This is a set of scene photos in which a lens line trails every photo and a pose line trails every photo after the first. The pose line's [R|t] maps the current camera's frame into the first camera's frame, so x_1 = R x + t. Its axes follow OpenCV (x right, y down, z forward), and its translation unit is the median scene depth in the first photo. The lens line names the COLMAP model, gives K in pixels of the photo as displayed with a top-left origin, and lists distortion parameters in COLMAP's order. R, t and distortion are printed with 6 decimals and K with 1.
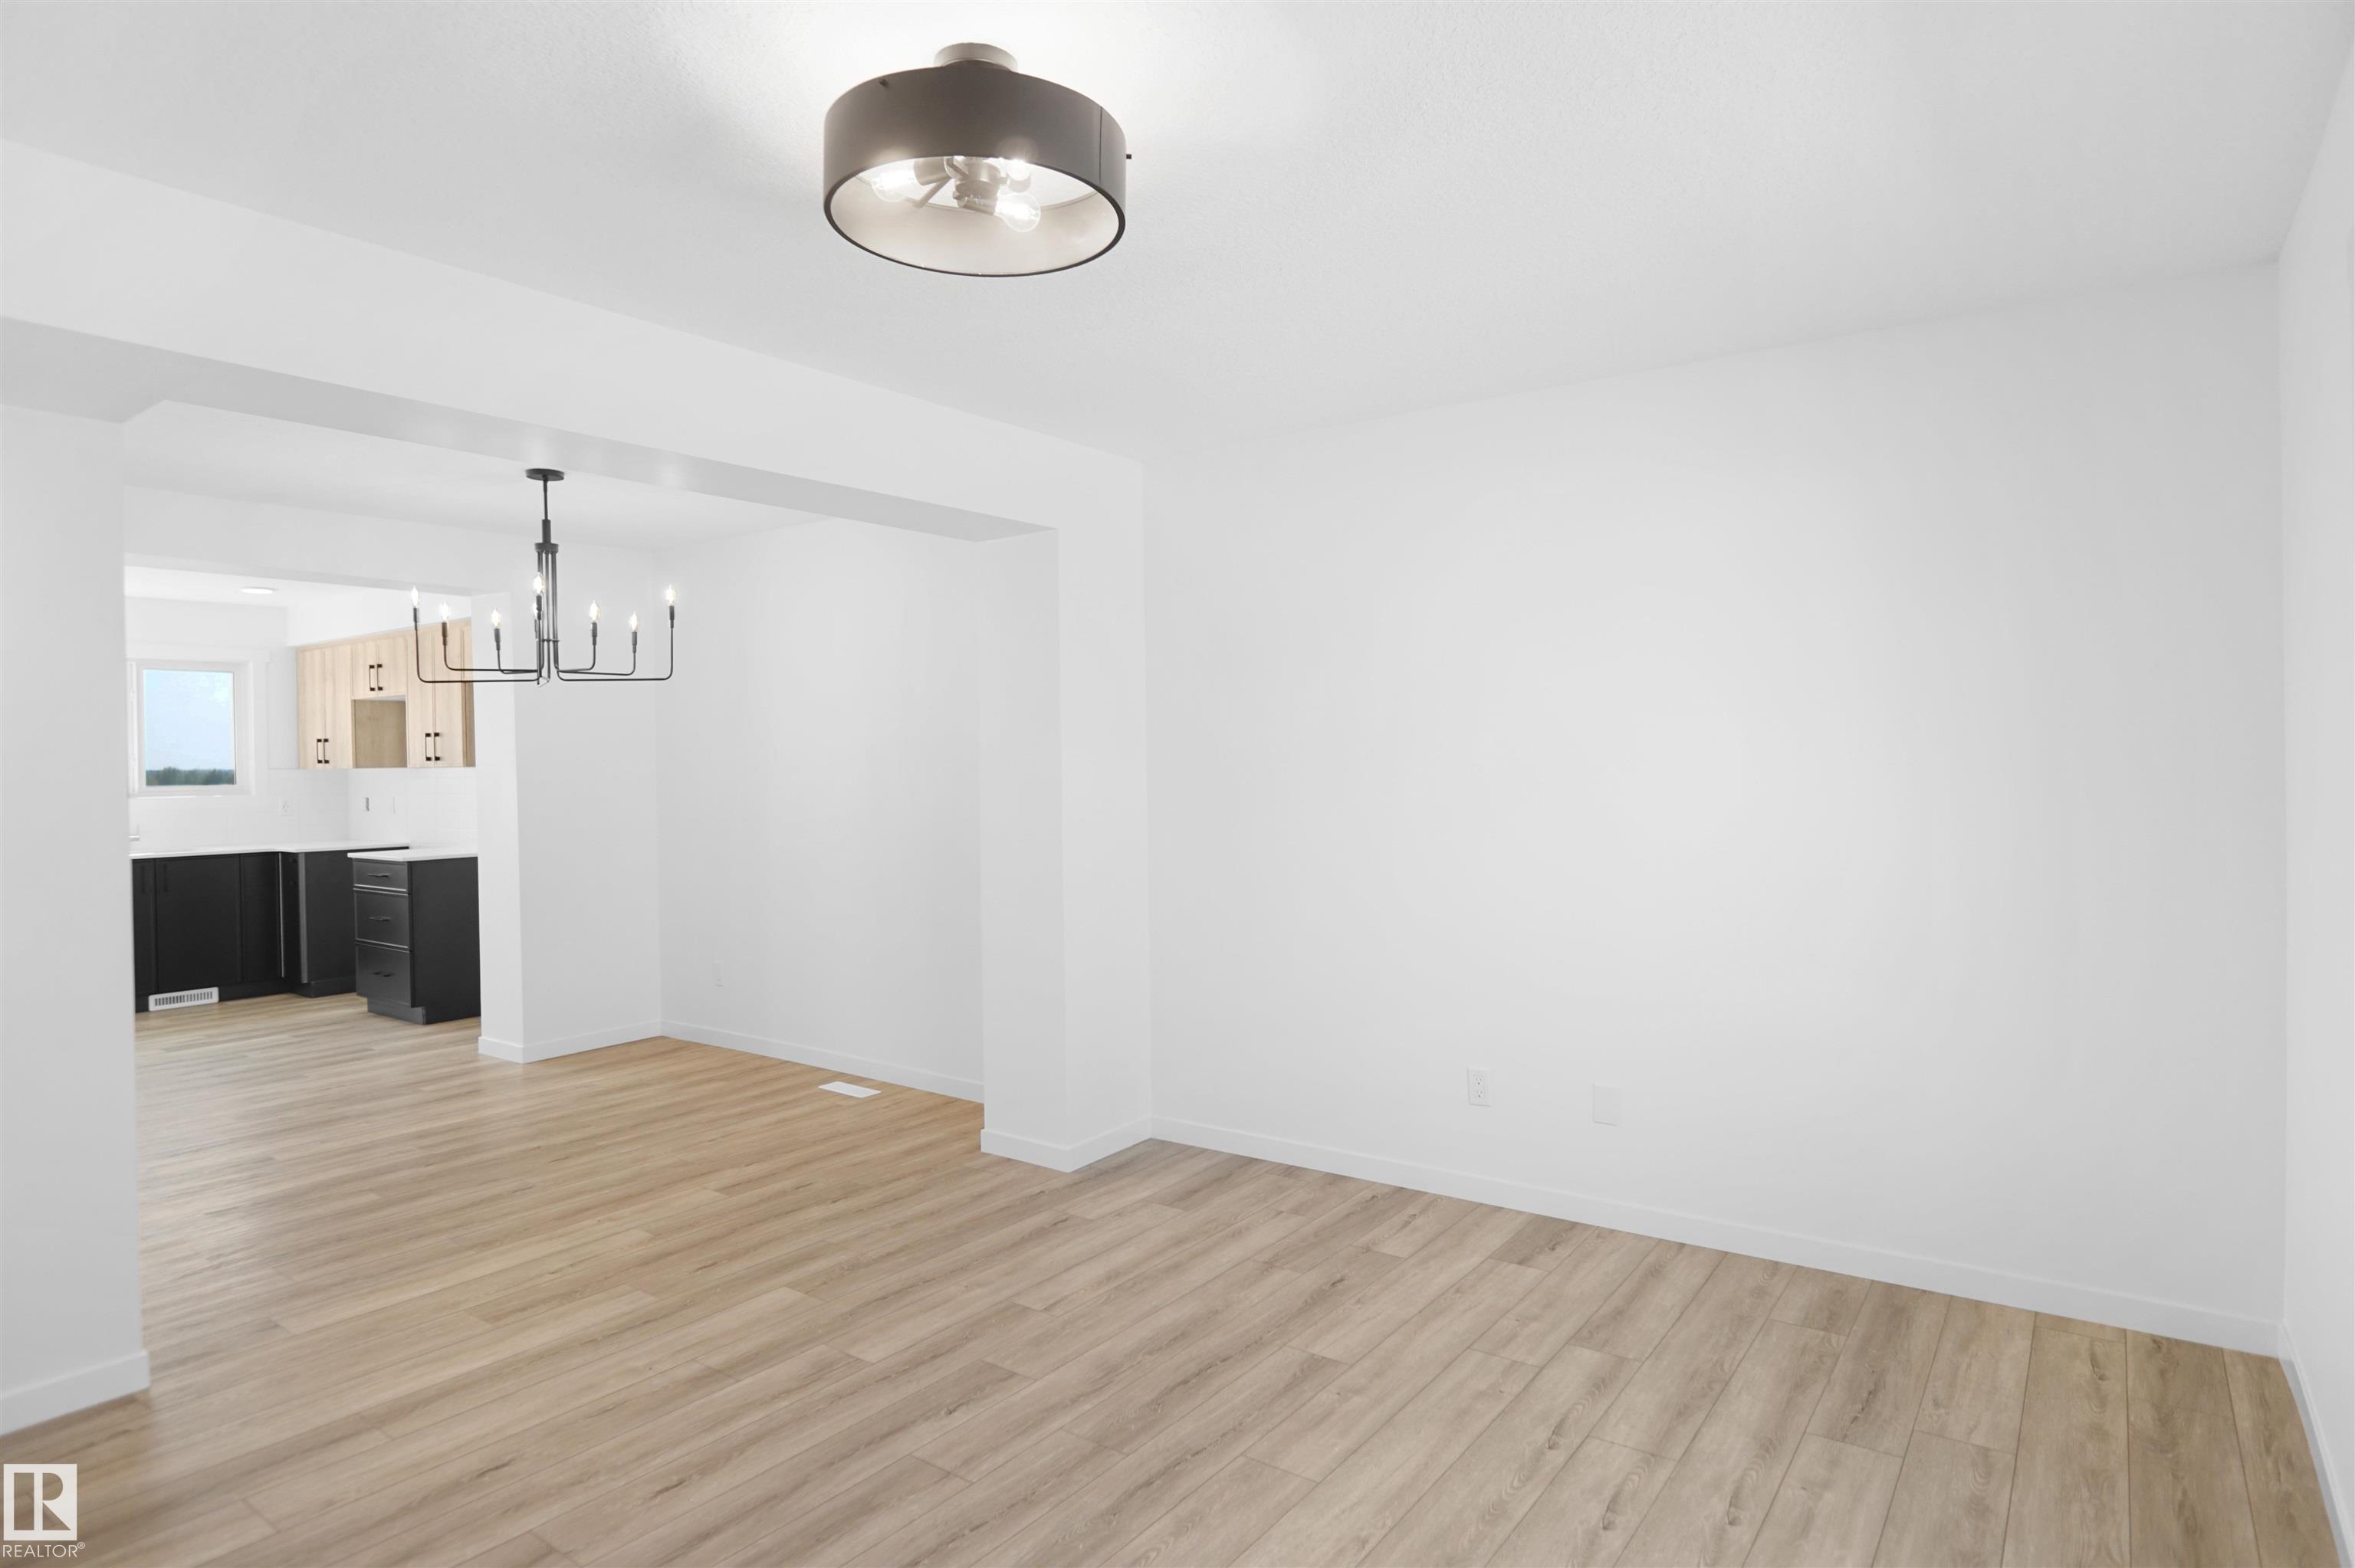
lens RADIAL K [[1299.8, 0, 1184.8], [0, 1299.8, 781.1], [0, 0, 1]] dist [-0.034068, 0.006549]
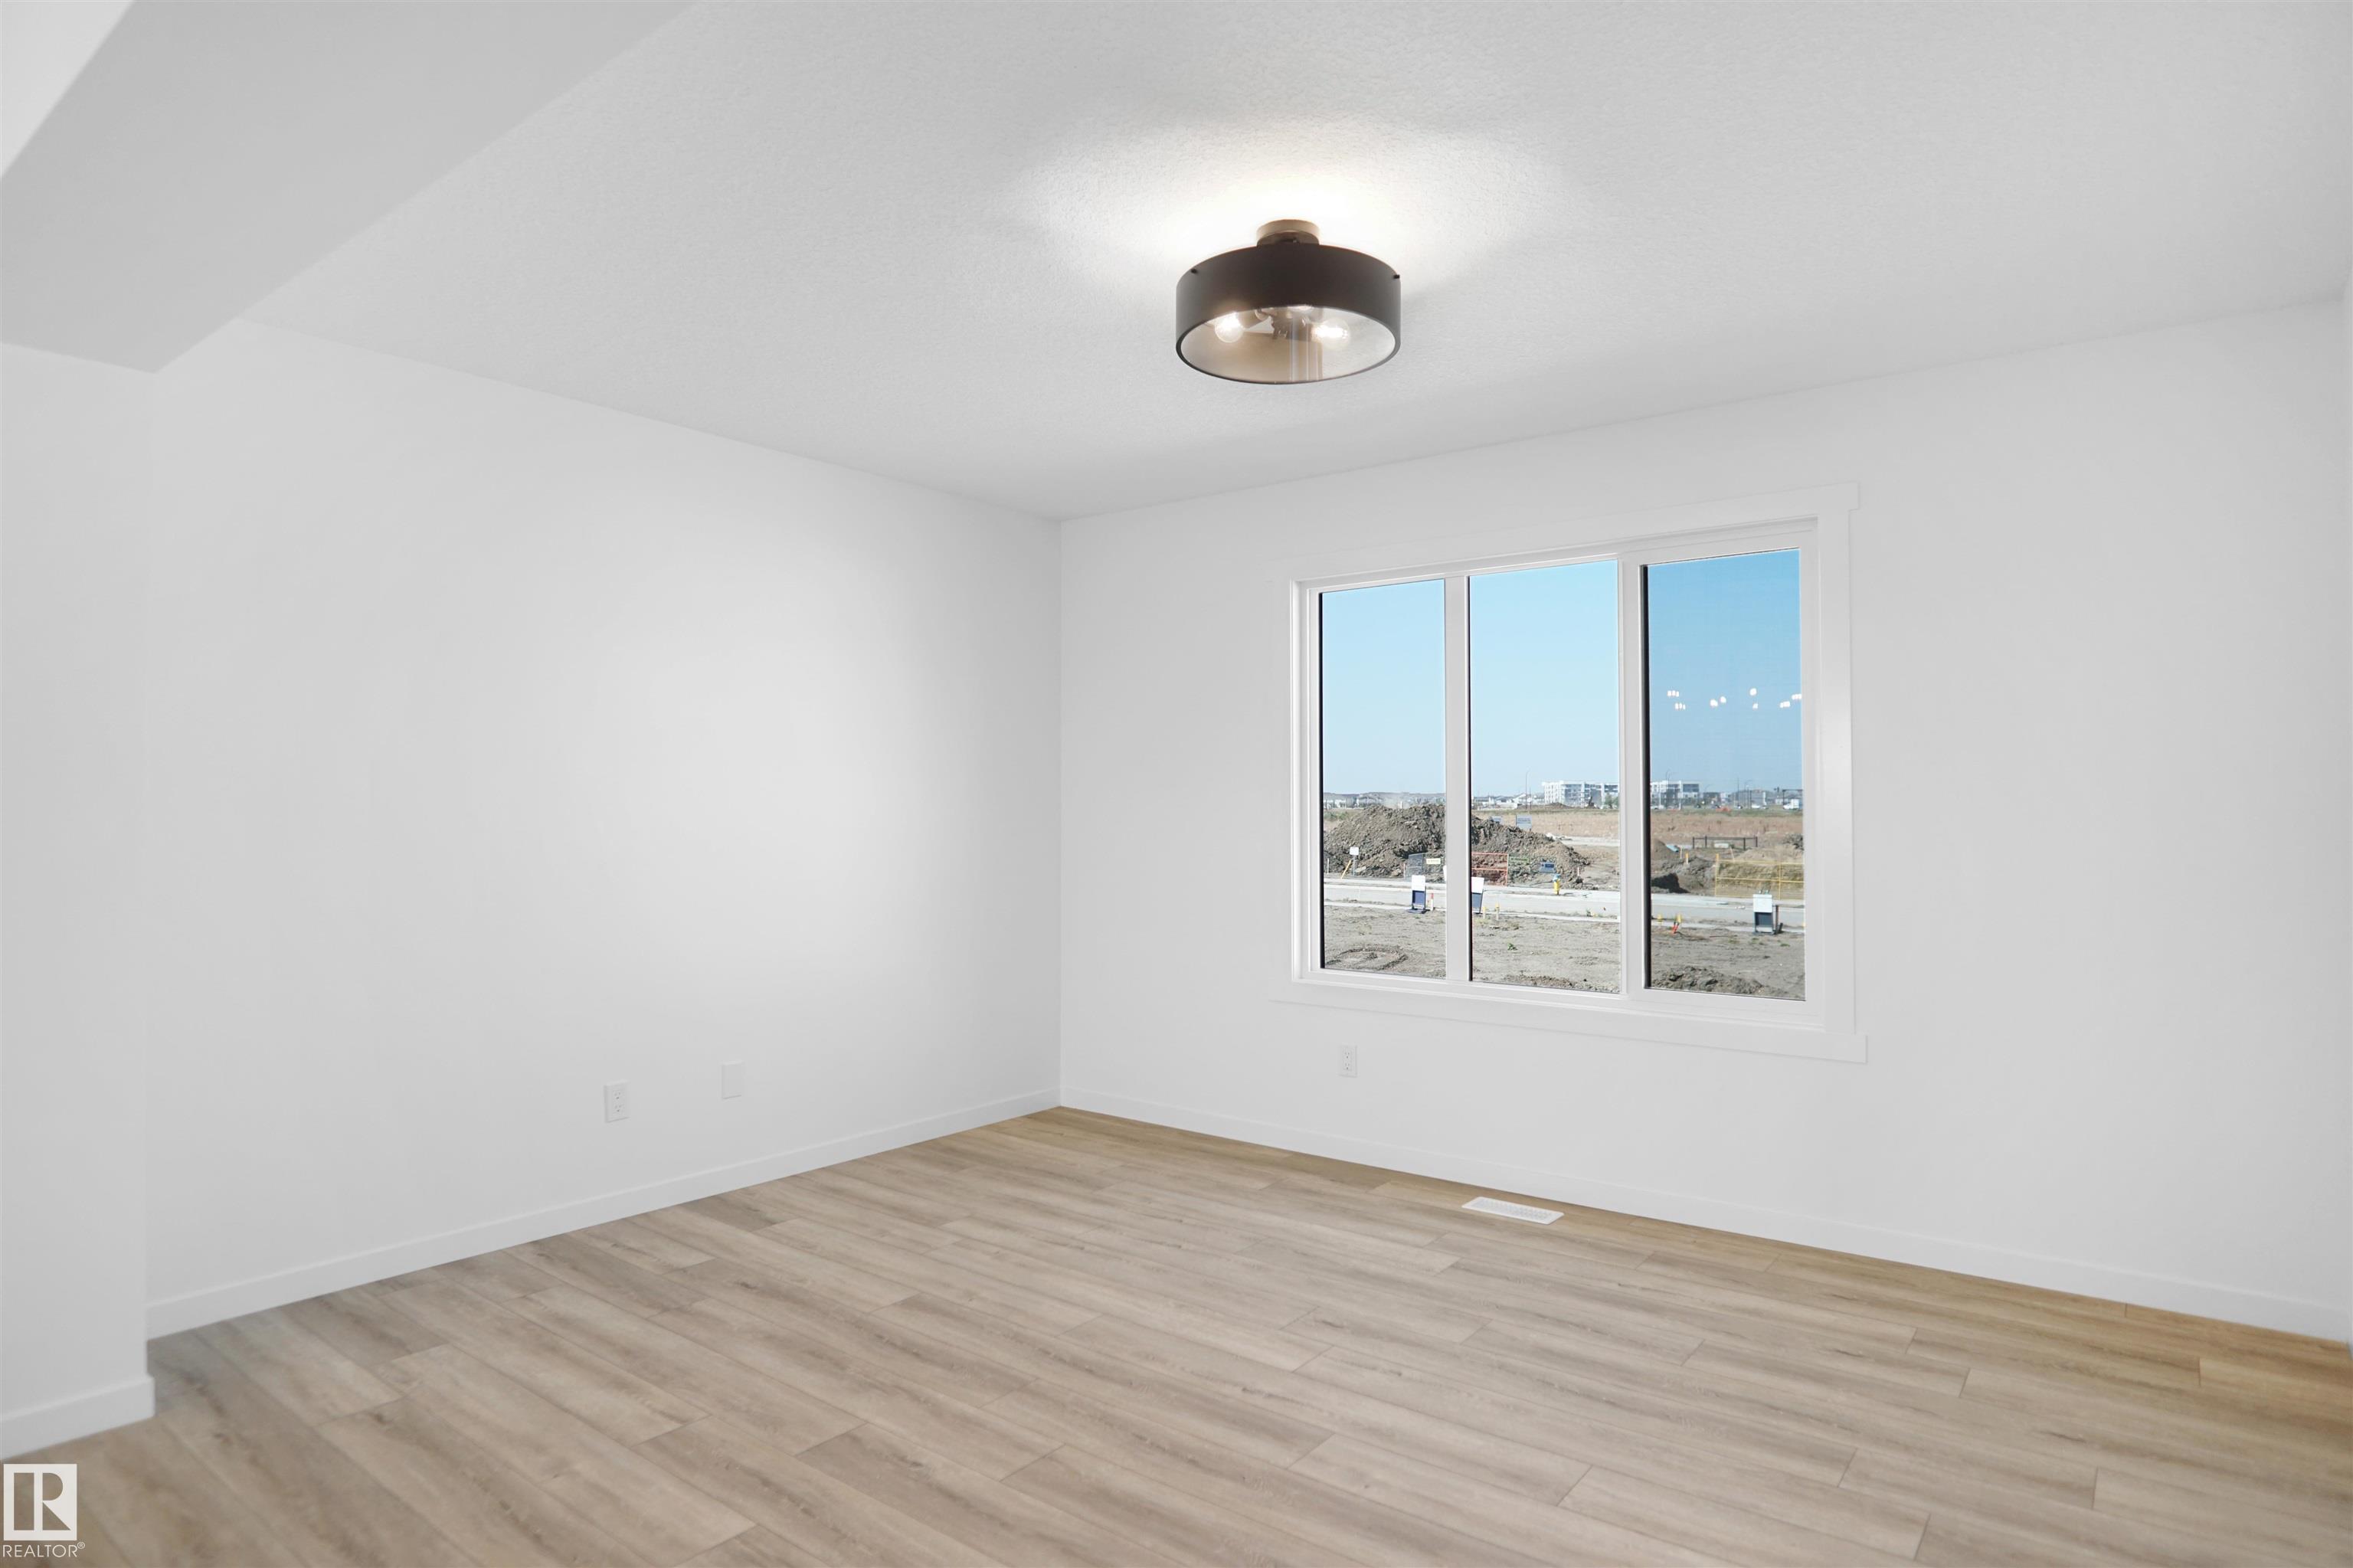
lens RADIAL K [[1299.0, 0, 1184.2], [0, 1299.0, 787.0], [0, 0, 1]] dist [-0.034068, 0.006549]
pose [[0.044277, 0.023990, 0.998731, -0.850500], [0.018586, 0.999519, -0.024833, 0.034723], [-0.998846, 0.019662, 0.043810, 0.603362]]
